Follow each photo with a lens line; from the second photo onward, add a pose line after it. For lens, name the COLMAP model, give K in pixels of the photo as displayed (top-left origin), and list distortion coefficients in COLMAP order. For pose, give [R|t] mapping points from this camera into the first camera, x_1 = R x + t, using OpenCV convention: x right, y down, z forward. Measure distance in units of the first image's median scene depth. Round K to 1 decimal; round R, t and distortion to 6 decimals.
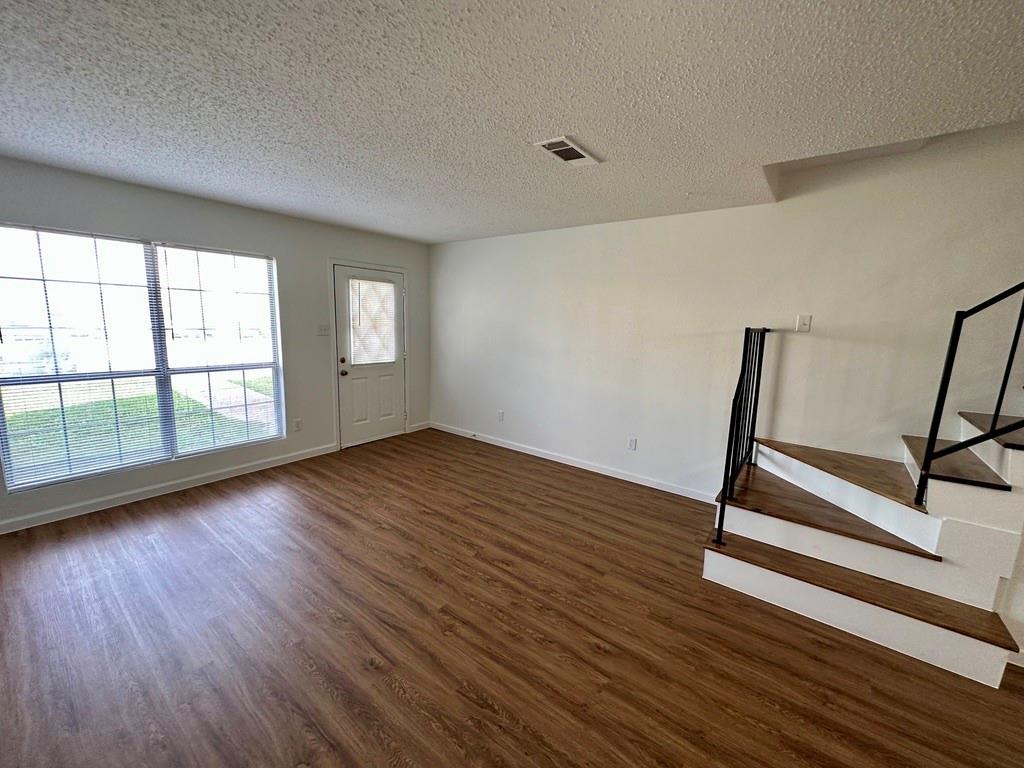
lens RADIAL K [[407.6, 0, 514.4], [0, 407.6, 382.0], [0, 0, 1]] dist [0.000226, 0.000065]
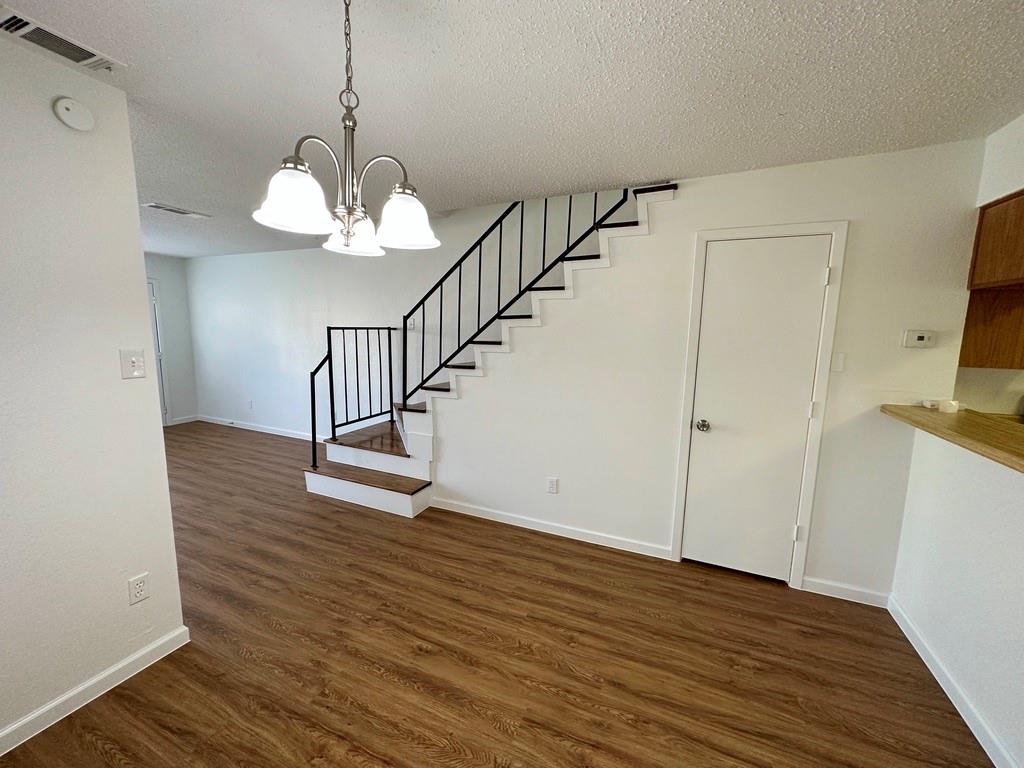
lens RADIAL K [[407.6, 0, 511.6], [0, 407.6, 379.4], [0, 0, 1]] dist [0.000226, 0.000065]
pose [[0.972492, -0.033231, 0.230555, 0.877899], [0.038281, 0.999114, -0.017464, 0.122868], [-0.229770, 0.025809, 0.972903, -0.666402]]
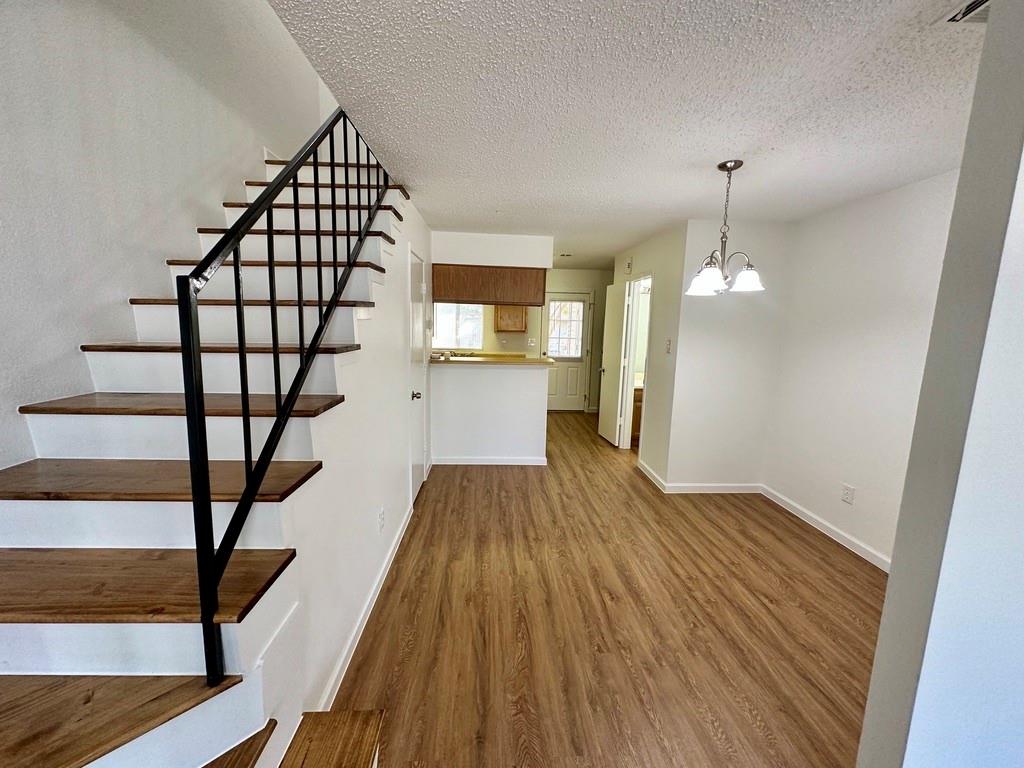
lens RADIAL K [[407.6, 0, 510.7], [0, 407.6, 381.4], [0, 0, 1]] dist [0.000226, 0.000065]
pose [[-0.644269, -0.140685, 0.751748, 0.384589], [0.080746, 0.964930, 0.249782, -0.112720], [-0.760525, 0.221627, -0.610314, 0.802610]]
